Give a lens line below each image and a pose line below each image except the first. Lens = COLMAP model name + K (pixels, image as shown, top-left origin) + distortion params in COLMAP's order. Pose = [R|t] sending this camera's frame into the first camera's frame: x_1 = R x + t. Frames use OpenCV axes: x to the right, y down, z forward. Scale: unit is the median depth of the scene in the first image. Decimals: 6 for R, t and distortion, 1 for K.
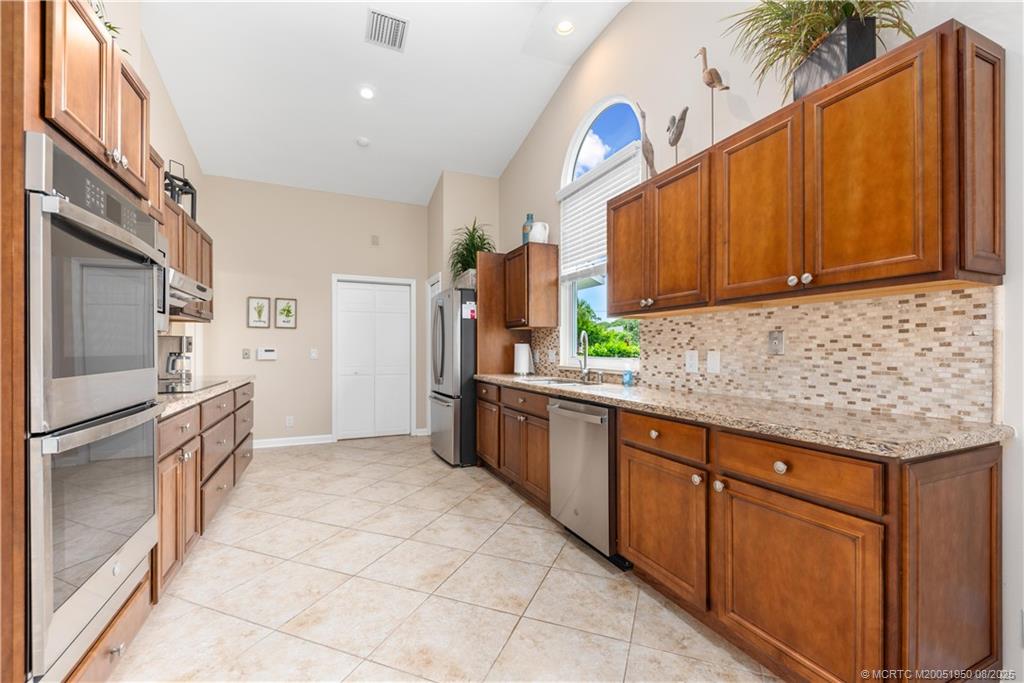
lens RADIAL K [[424.1, 0, 507.8], [0, 424.1, 347.3], [0, 0, 1]] dist [0.001802, -0.001136]
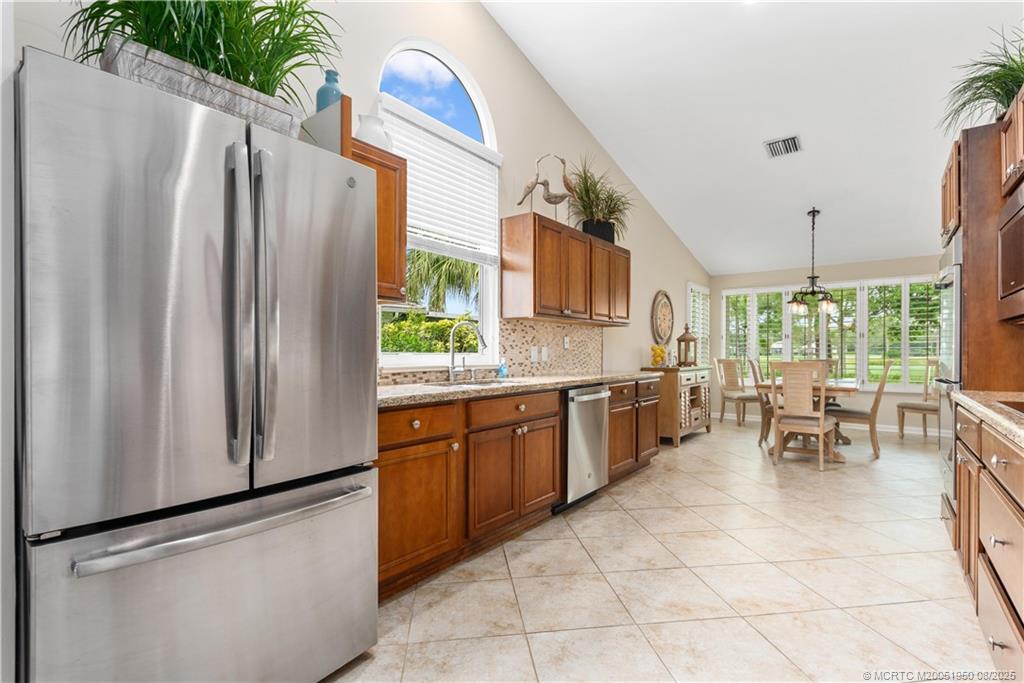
lens RADIAL K [[492.4, 0, 508.1], [0, 492.4, 348.2], [0, 0, 1]] dist [0.000601, -0.001014]
pose [[-0.489011, 0.005082, 0.872263, -0.780793], [-0.005302, 0.999947, -0.008799, 0.023854], [-0.872261, -0.008927, -0.488958, 1.524968]]
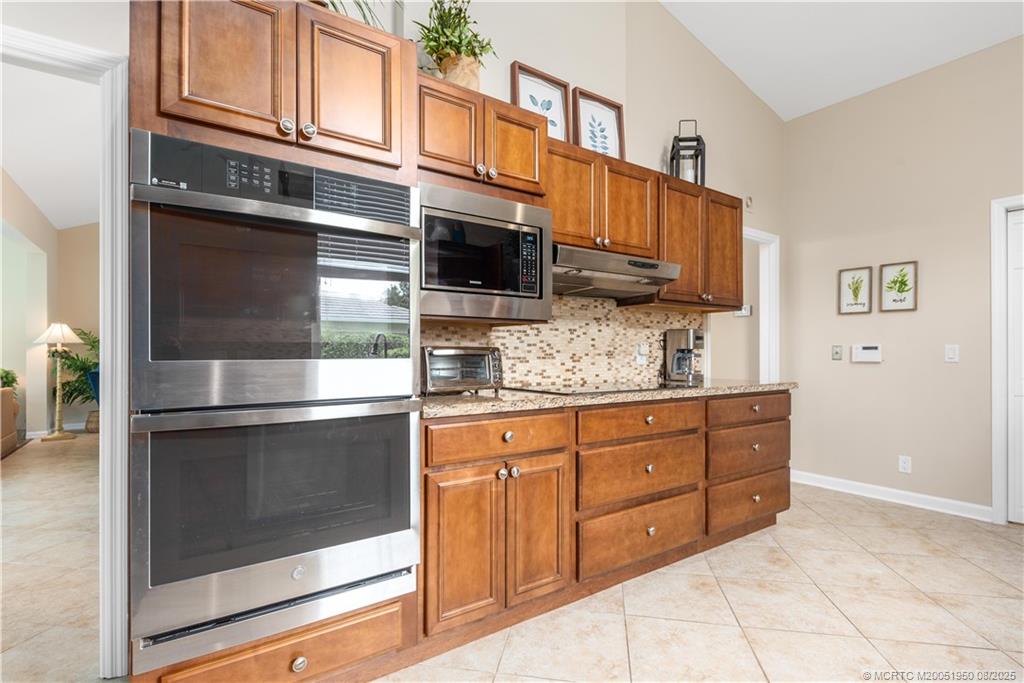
lens RADIAL K [[492.4, 0, 513.8], [0, 492.4, 346.8], [0, 0, 1]] dist [0.000601, -0.001014]
pose [[0.208119, -0.012371, -0.978025, 0.099523], [0.006079, 0.999917, -0.011355, 0.018927], [0.978085, -0.003583, 0.208177, 0.519071]]
